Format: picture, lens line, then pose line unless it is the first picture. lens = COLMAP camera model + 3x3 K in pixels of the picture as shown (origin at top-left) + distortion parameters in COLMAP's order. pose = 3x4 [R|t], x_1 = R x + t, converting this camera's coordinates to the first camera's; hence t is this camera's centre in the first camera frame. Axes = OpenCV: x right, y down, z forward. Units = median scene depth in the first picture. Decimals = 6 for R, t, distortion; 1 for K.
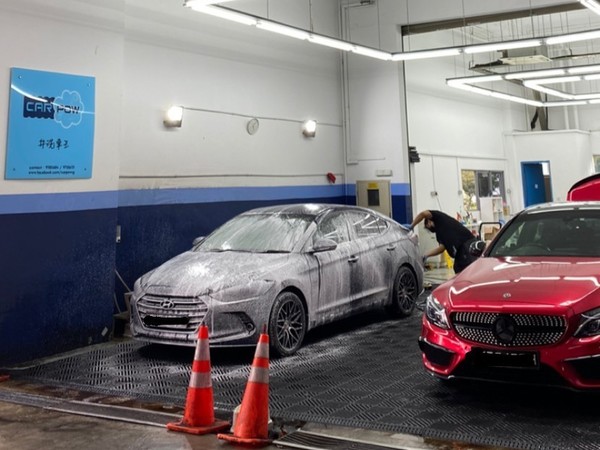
lens RADIAL K [[906.2, 0, 300.0], [0, 906.2, 225.0], [0, 0, 1]] dist [-0.059711, 0.059739]
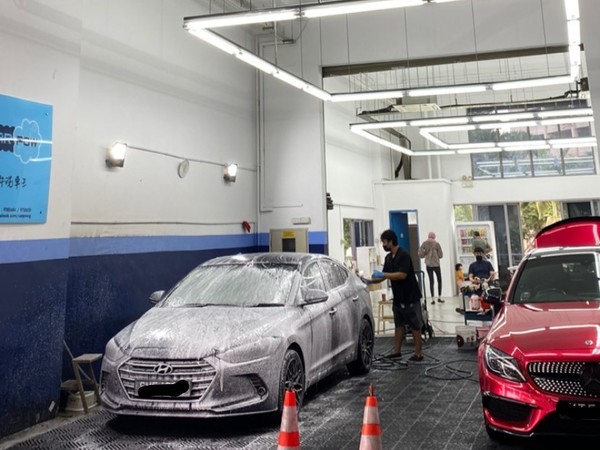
lens RADIAL K [[927.1, 0, 299.7], [0, 927.1, 207.3], [0, 0, 1]] dist [-0.016415, 0.140724]
pose [[0.965371, 0.003026, 0.260864, -0.221051], [0.017905, 0.996806, -0.077823, 0.004913], [-0.260266, 0.079798, 0.962234, 0.096188]]
